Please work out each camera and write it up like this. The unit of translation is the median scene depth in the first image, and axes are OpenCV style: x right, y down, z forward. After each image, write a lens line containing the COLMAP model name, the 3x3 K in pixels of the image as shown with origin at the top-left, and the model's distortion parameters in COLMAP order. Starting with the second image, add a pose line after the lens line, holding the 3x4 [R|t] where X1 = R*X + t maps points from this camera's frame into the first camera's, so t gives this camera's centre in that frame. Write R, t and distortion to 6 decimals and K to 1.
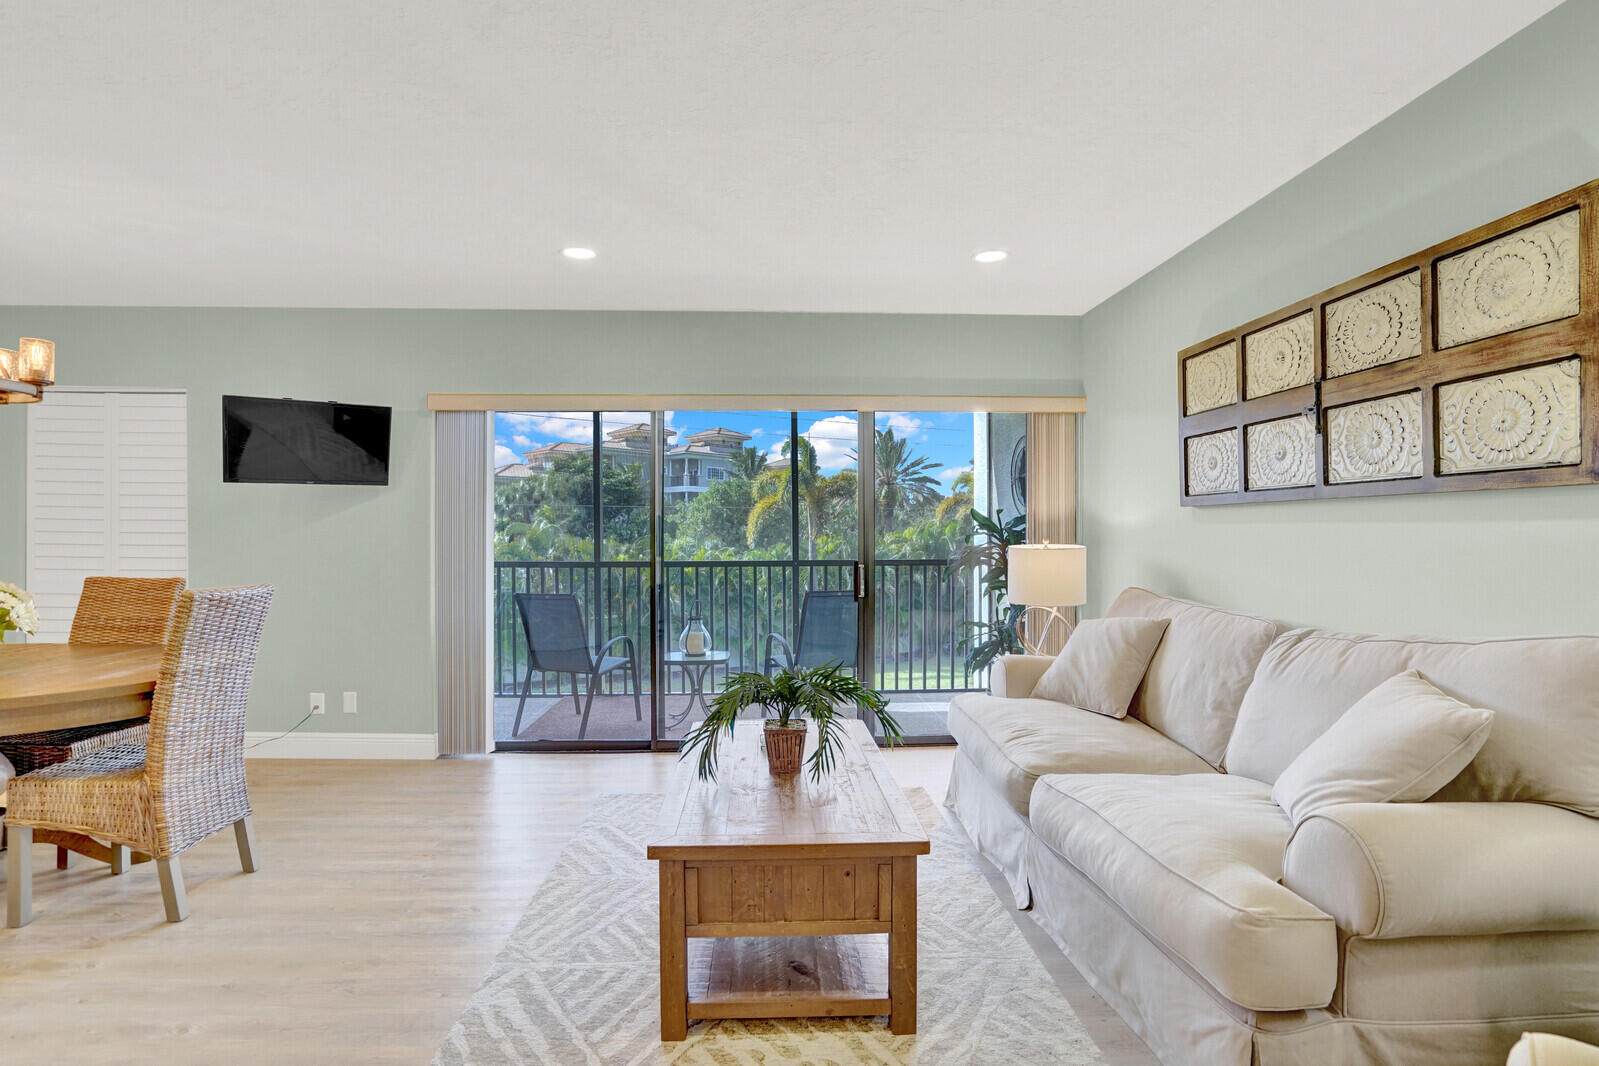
lens RADIAL K [[771.5, 0, 799.5], [0, 771.5, 533.0], [0, 0, 1]] dist [-0.054106, 0.018912]
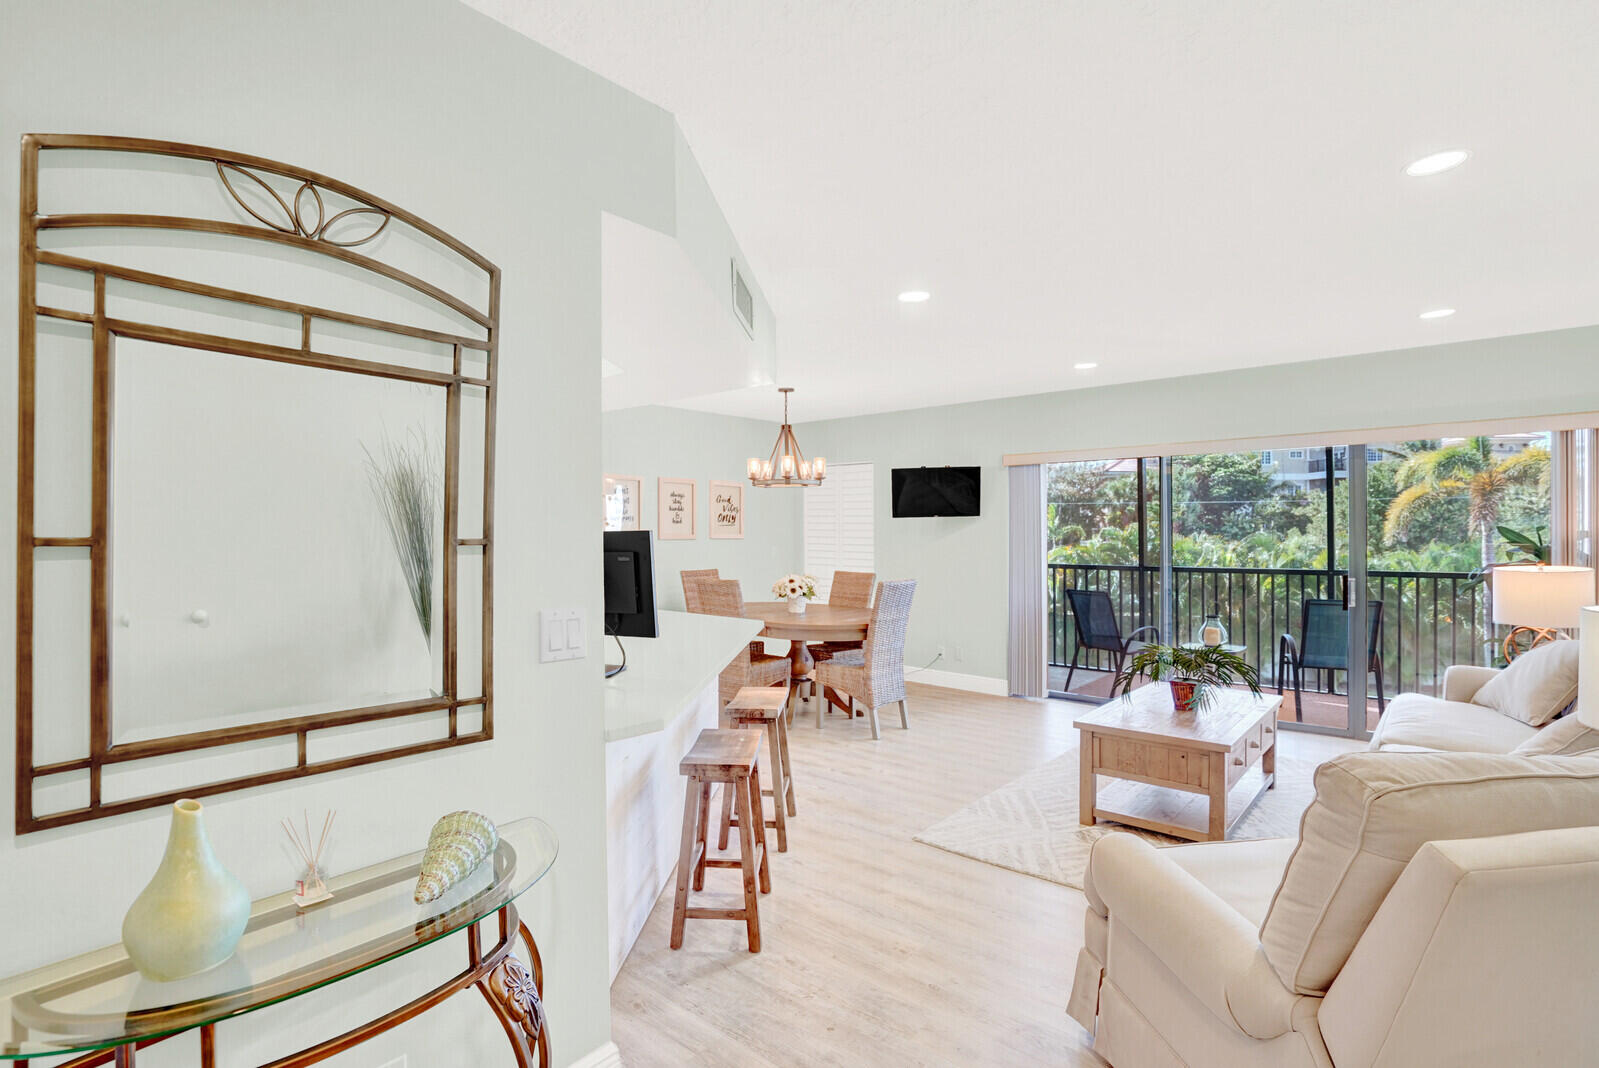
lens RADIAL K [[784.7, 0, 799.5], [0, 784.7, 534.0], [0, 0, 1]] dist [-0.055327, 0.027518]
pose [[0.722718, 0.001038, -0.691142, 0.401258], [0.007007, 0.999936, 0.008828, -0.057854], [0.691108, -0.011223, 0.722665, -0.556486]]
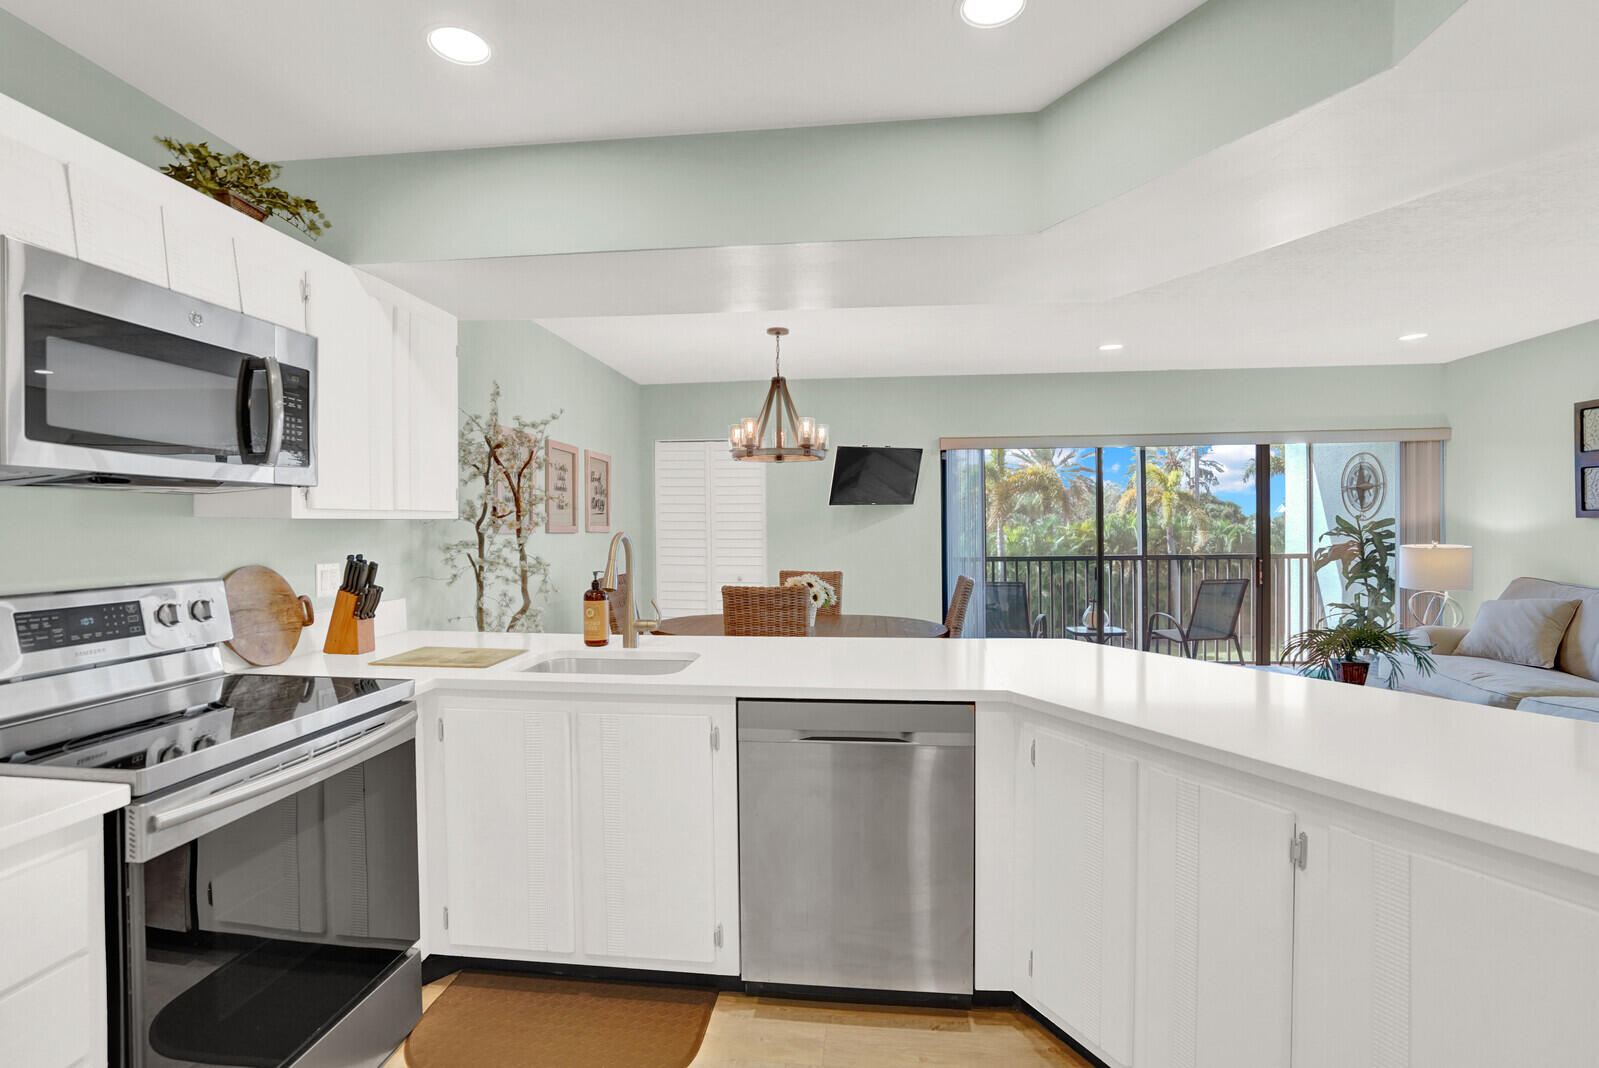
lens RADIAL K [[771.5, 0, 799.5], [0, 771.5, 534.0], [0, 0, 1]] dist [-0.054106, 0.018912]
pose [[0.985121, -0.007195, -0.171710, -0.681962], [0.009432, 0.999881, 0.012217, -0.037668], [0.171602, -0.013655, 0.985072, -0.582074]]
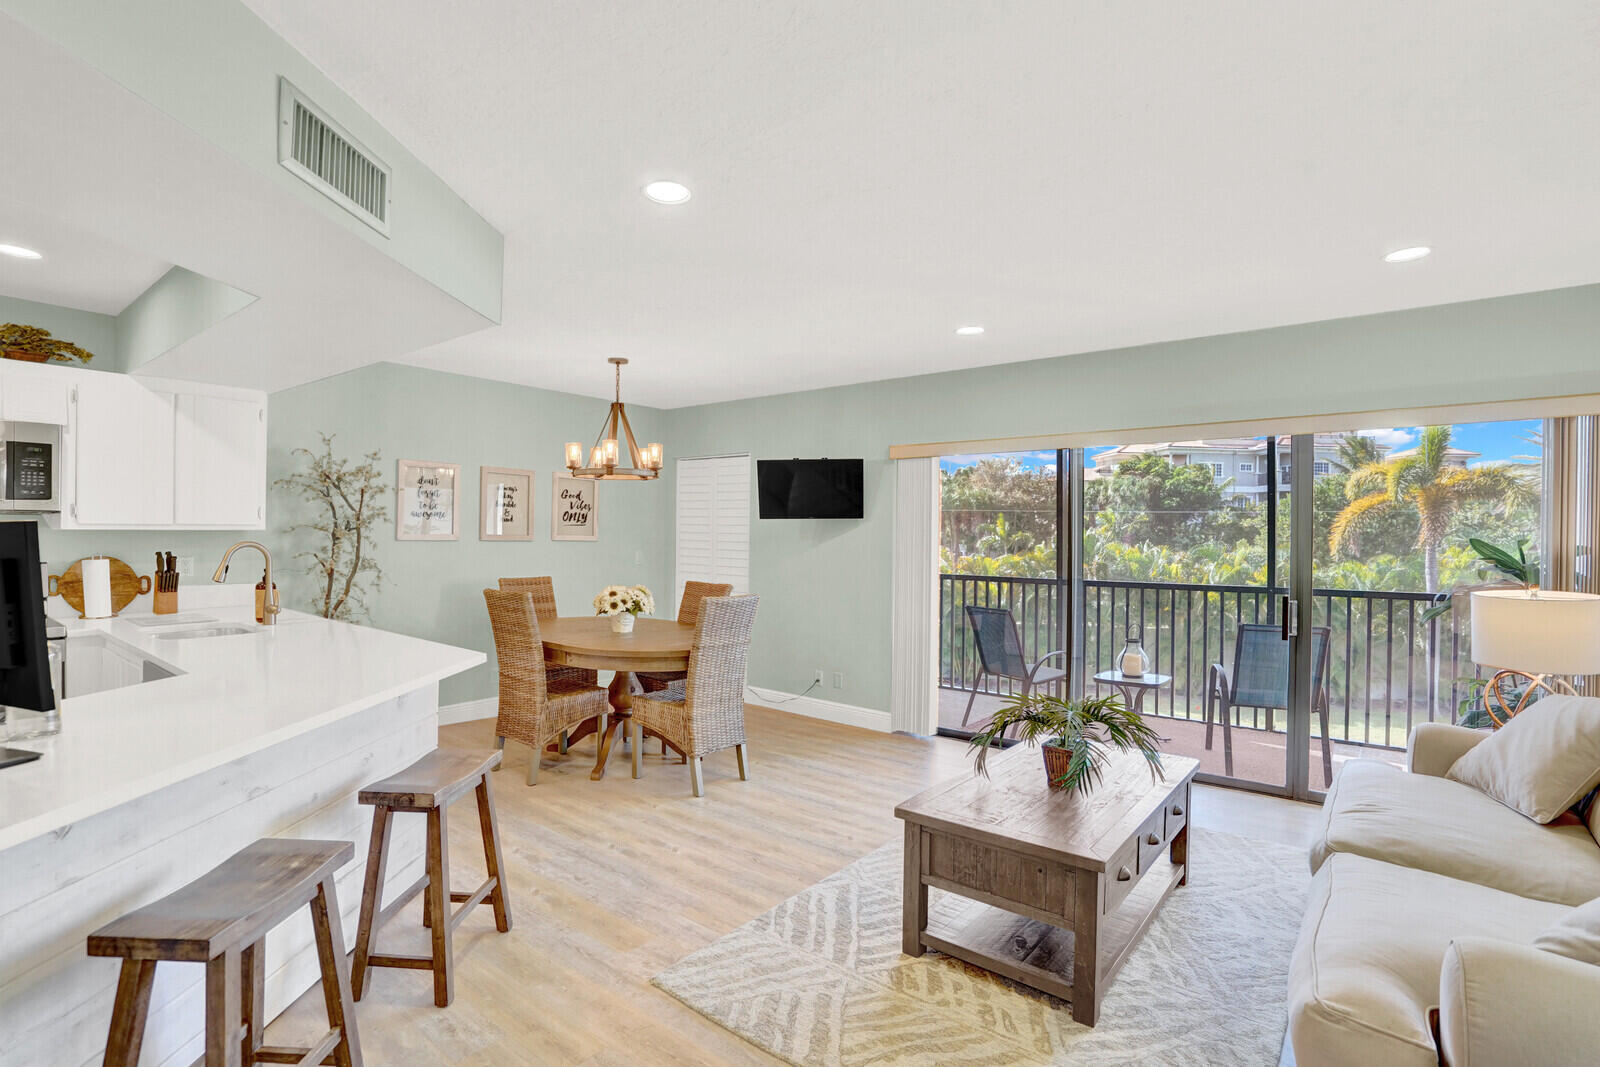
lens RADIAL K [[769.4, 0, 789.1], [0, 769.4, 536.5], [0, 0, 1]] dist [-0.059404, 0.026389]
pose [[0.741900, 0.010181, -0.670433, 0.342370], [-0.008042, 0.999948, 0.006285, -0.052101], [0.670462, 0.000729, 0.741943, -0.093332]]
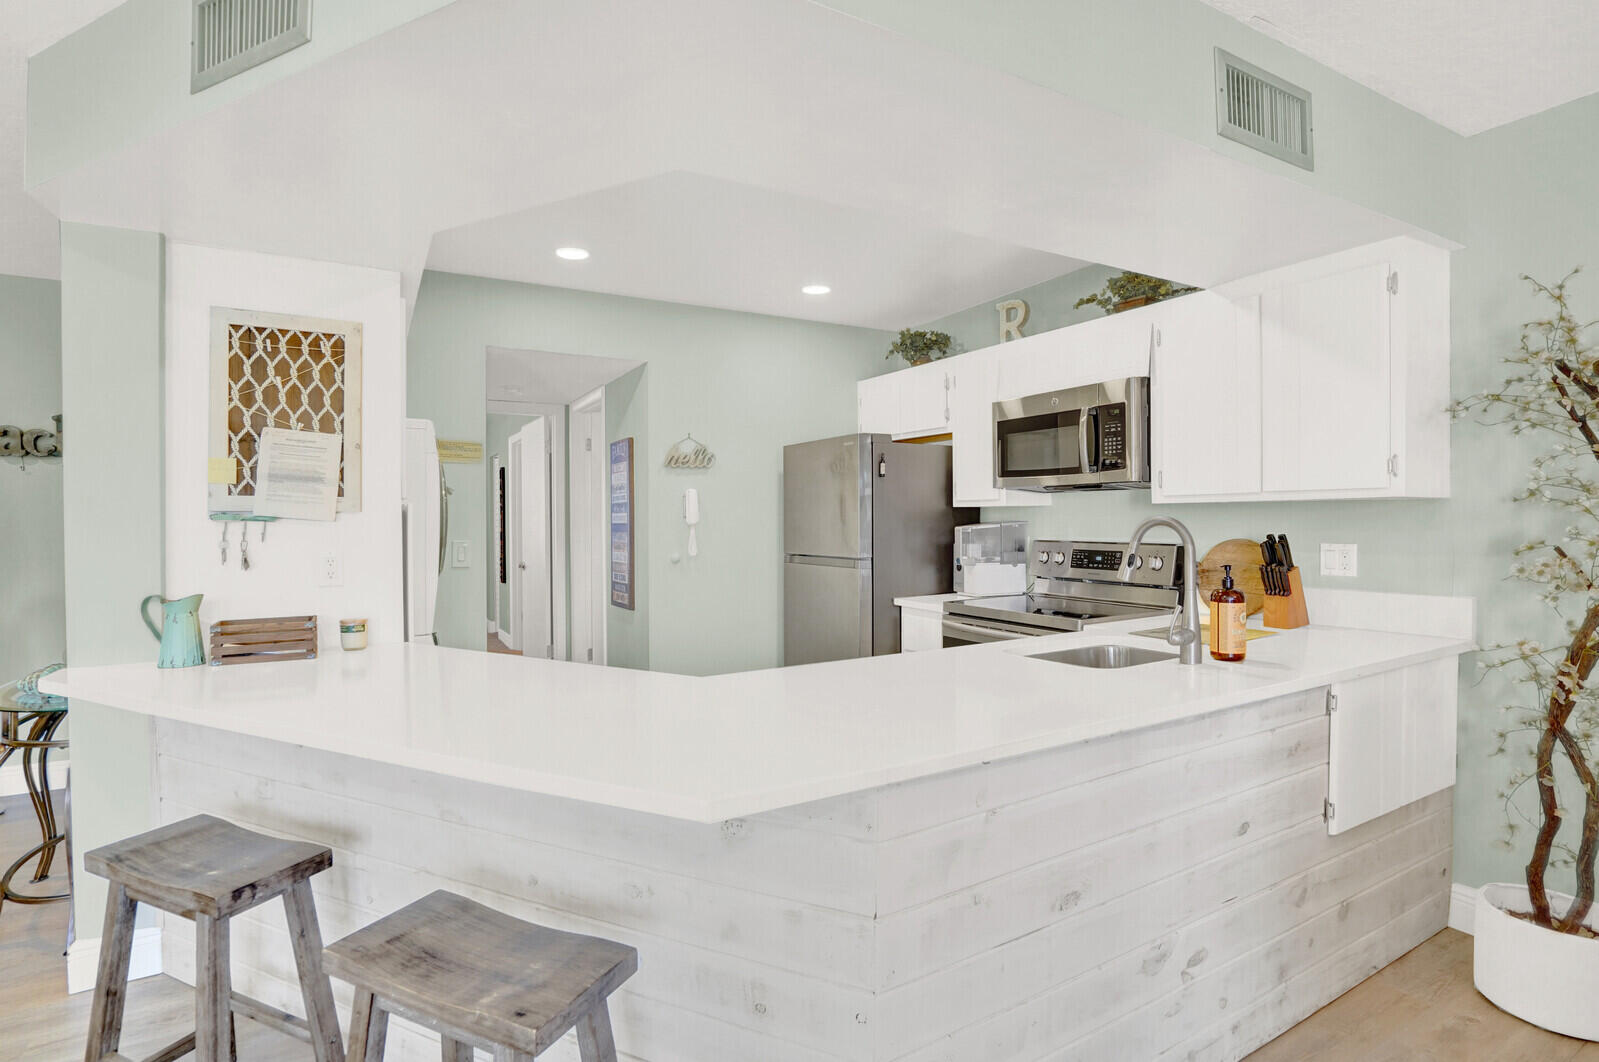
lens RADIAL K [[769.0, 0, 788.7], [0, 769.0, 534.0], [0, 0, 1]] dist [-0.059404, 0.026389]
pose [[-0.909296, 0.011907, -0.415979, -0.427236], [0.004768, 0.999823, 0.018196, -0.028658], [0.416122, 0.014562, -0.909192, 0.673468]]
